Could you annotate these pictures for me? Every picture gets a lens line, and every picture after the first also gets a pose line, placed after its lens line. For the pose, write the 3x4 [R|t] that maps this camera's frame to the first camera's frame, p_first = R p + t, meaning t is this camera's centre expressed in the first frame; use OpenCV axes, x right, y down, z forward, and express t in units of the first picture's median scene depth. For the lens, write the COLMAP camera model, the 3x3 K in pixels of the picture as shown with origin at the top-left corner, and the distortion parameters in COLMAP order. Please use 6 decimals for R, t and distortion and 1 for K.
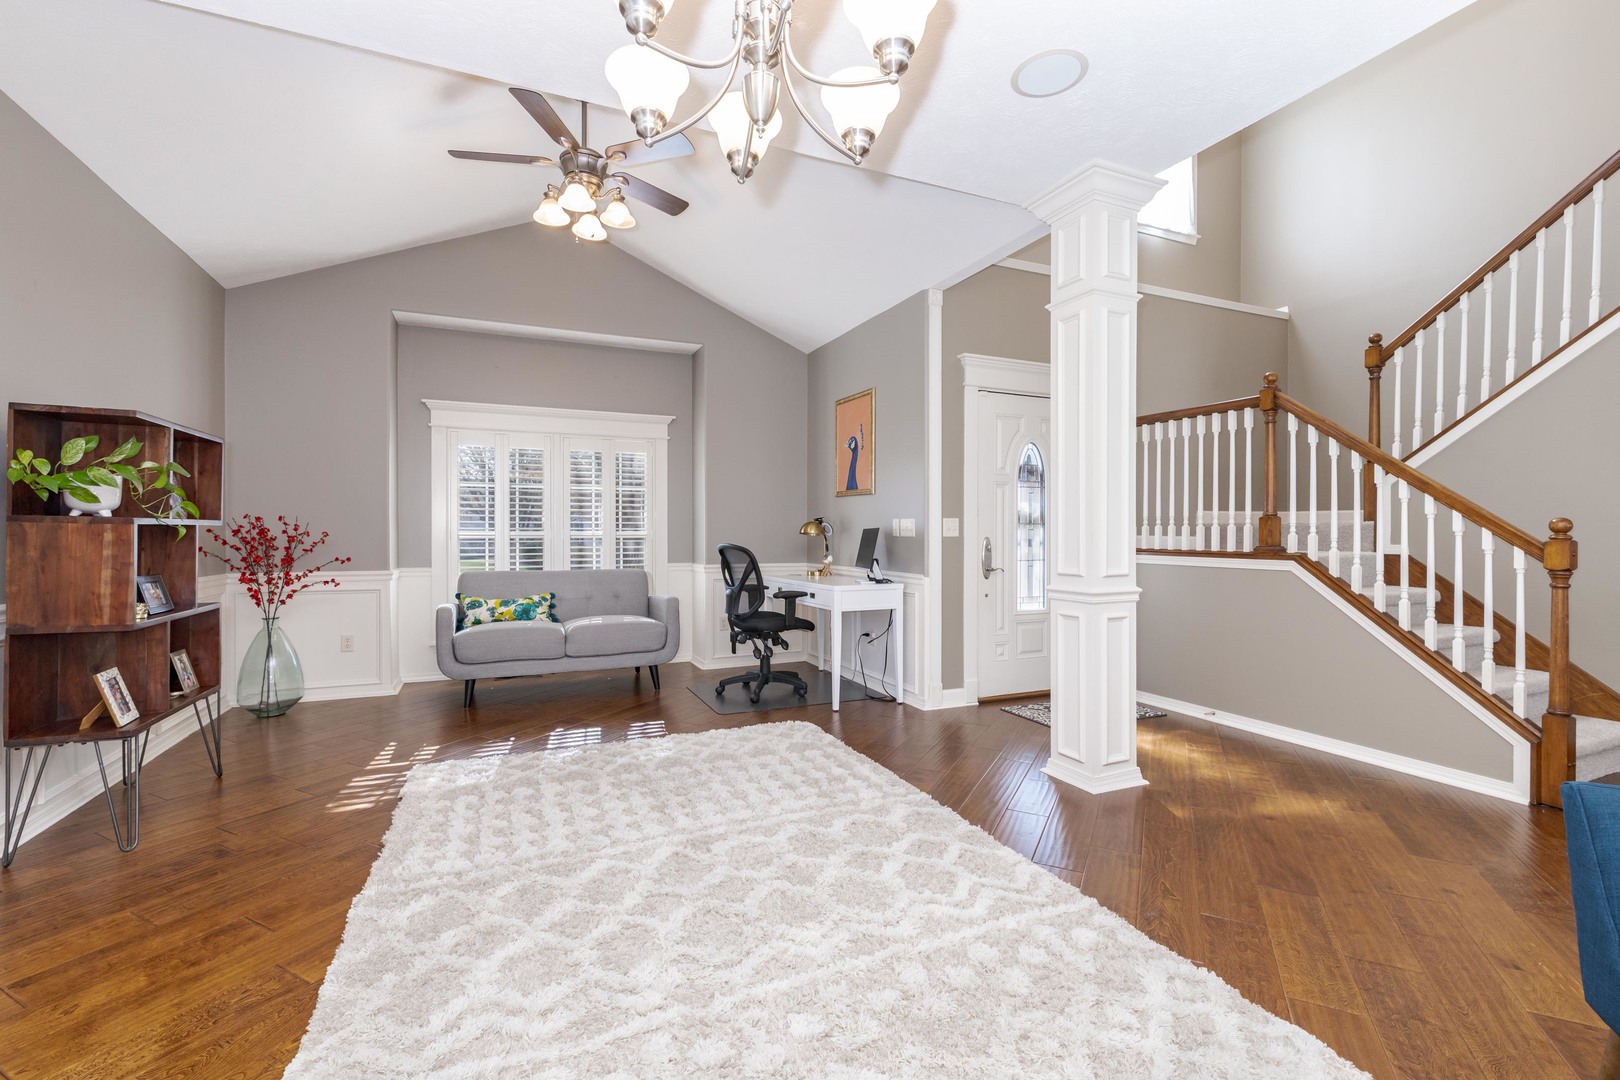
lens RADIAL K [[695.9, 0, 806.0], [0, 695.9, 537.0], [0, 0, 1]] dist [-0.001177, 0.000398]
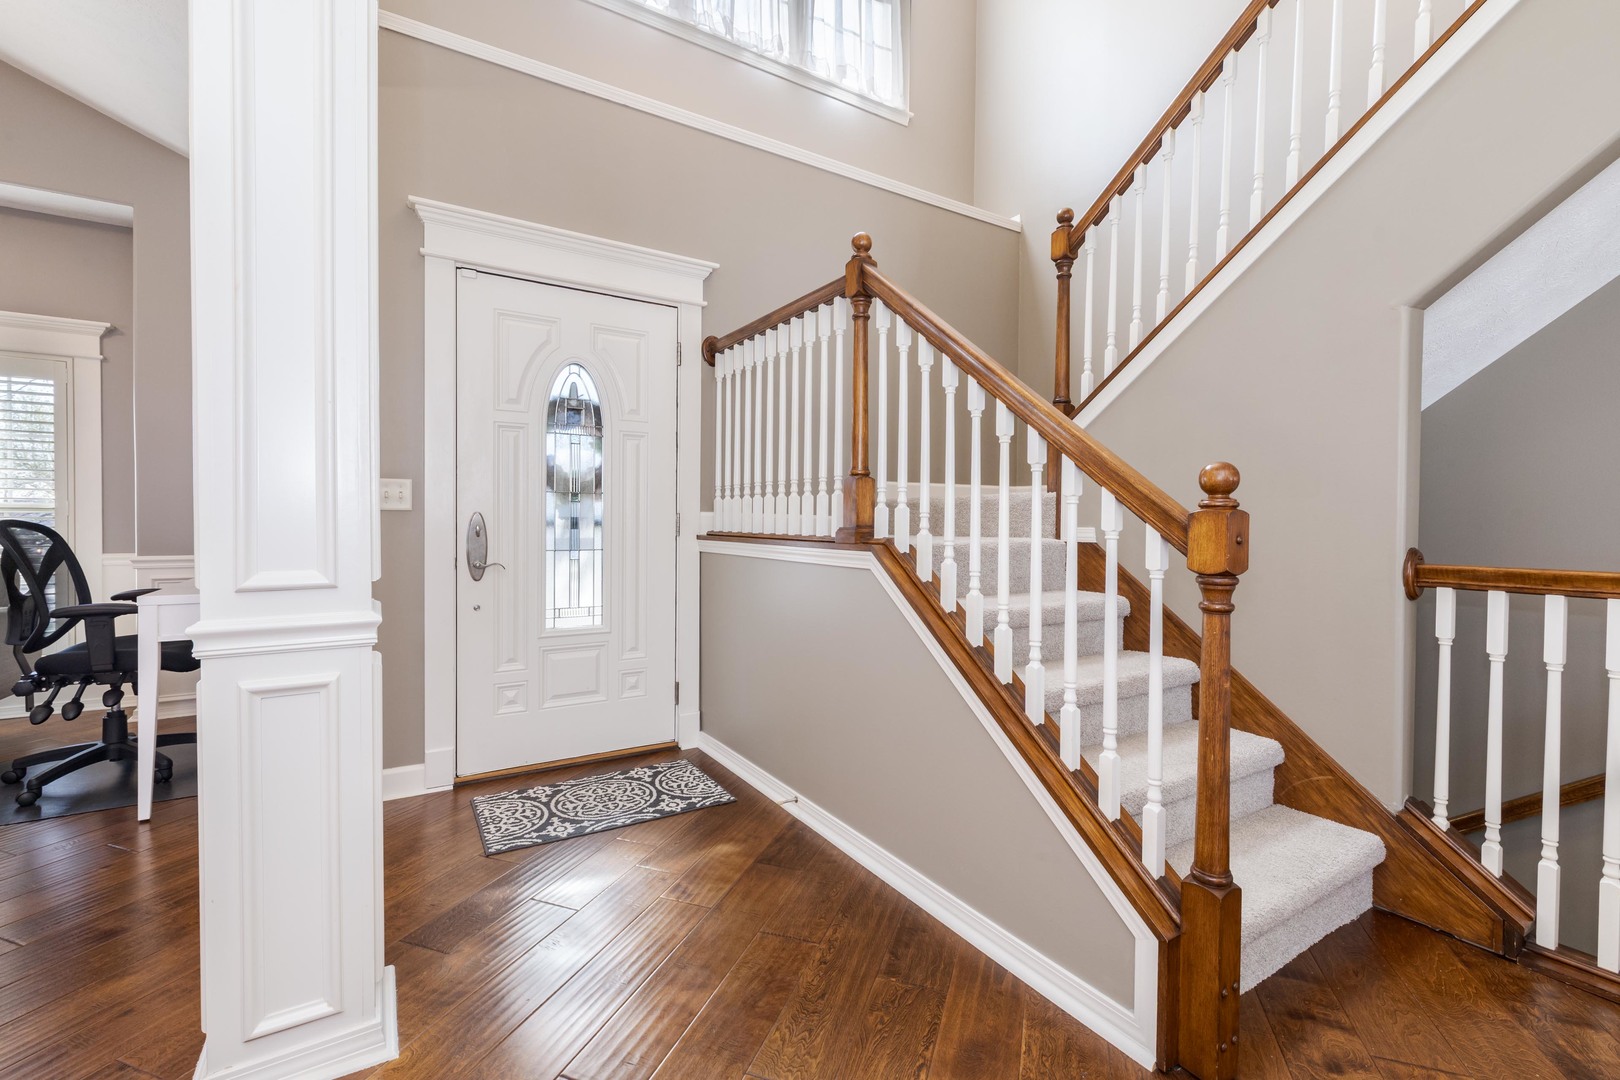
lens RADIAL K [[695.9, 0, 810.0], [0, 695.9, 535.5], [0, 0, 1]] dist [-0.001177, 0.000398]
pose [[0.990467, 0.005058, 0.137655, 0.546254], [-0.006814, 0.999901, 0.012285, 0.013051], [-0.137580, -0.013105, 0.990404, 0.418714]]
